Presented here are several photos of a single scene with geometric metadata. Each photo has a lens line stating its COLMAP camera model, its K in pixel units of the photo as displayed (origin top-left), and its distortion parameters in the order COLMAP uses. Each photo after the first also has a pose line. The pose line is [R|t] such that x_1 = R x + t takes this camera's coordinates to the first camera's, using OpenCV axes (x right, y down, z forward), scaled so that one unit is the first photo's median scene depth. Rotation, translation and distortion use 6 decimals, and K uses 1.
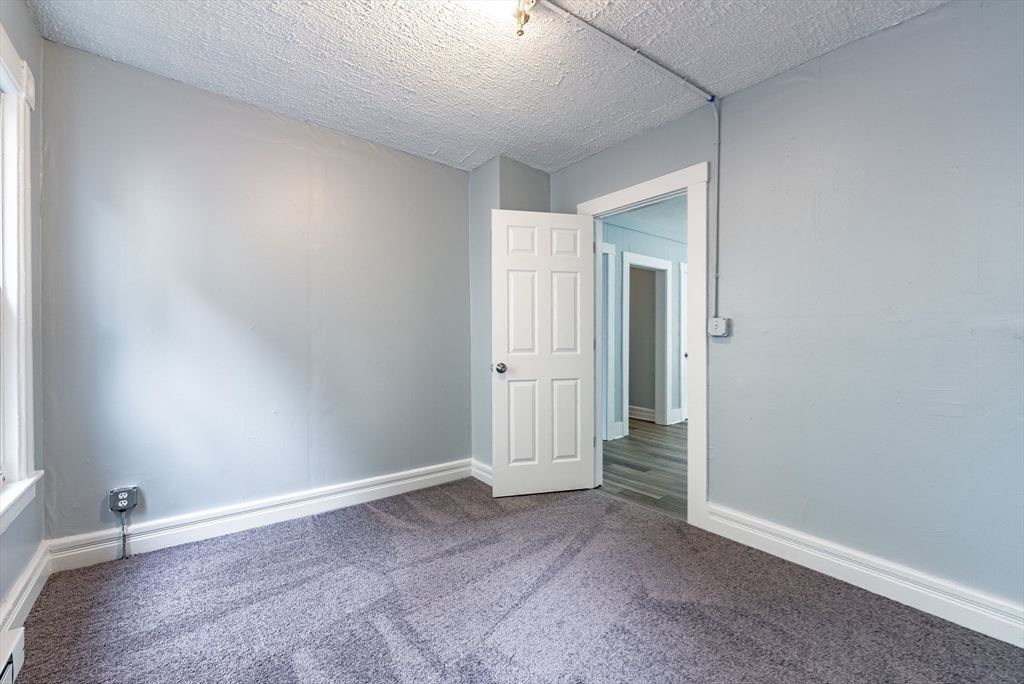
lens RADIAL K [[421.8, 0, 513.3], [0, 421.8, 339.6], [0, 0, 1]] dist [0.000601, -0.000312]
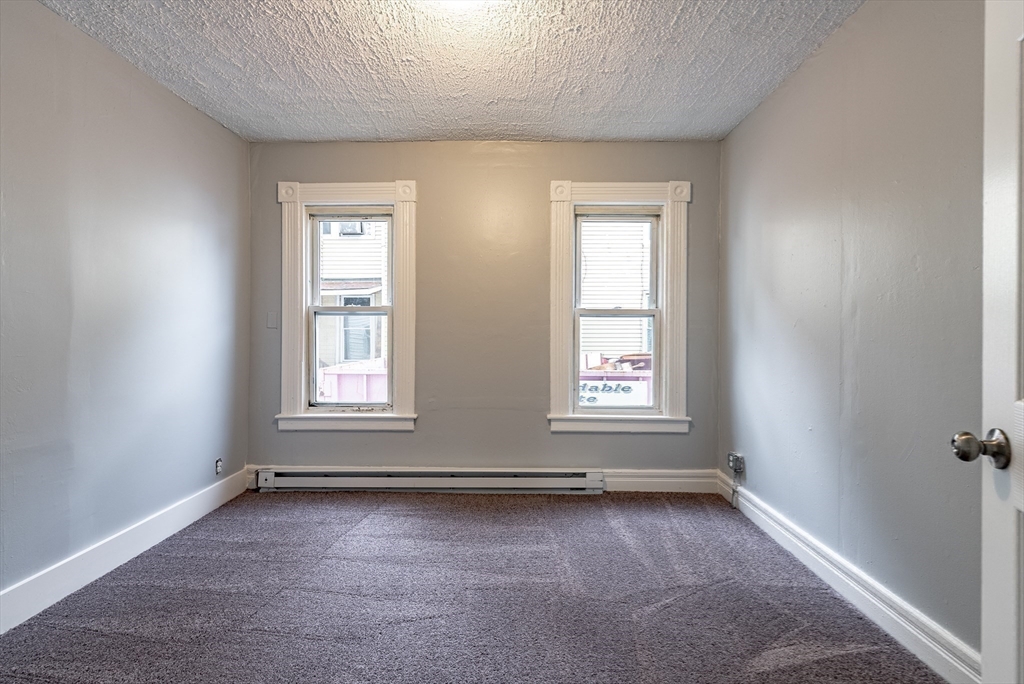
lens RADIAL K [[421.8, 0, 513.3], [0, 421.8, 339.6], [0, 0, 1]] dist [0.000601, -0.000312]
pose [[-0.629896, 0.000891, -0.776679, 0.394330], [-0.007839, 0.999941, 0.007505, 0.000665], [0.776640, 0.010816, -0.629852, 1.018656]]
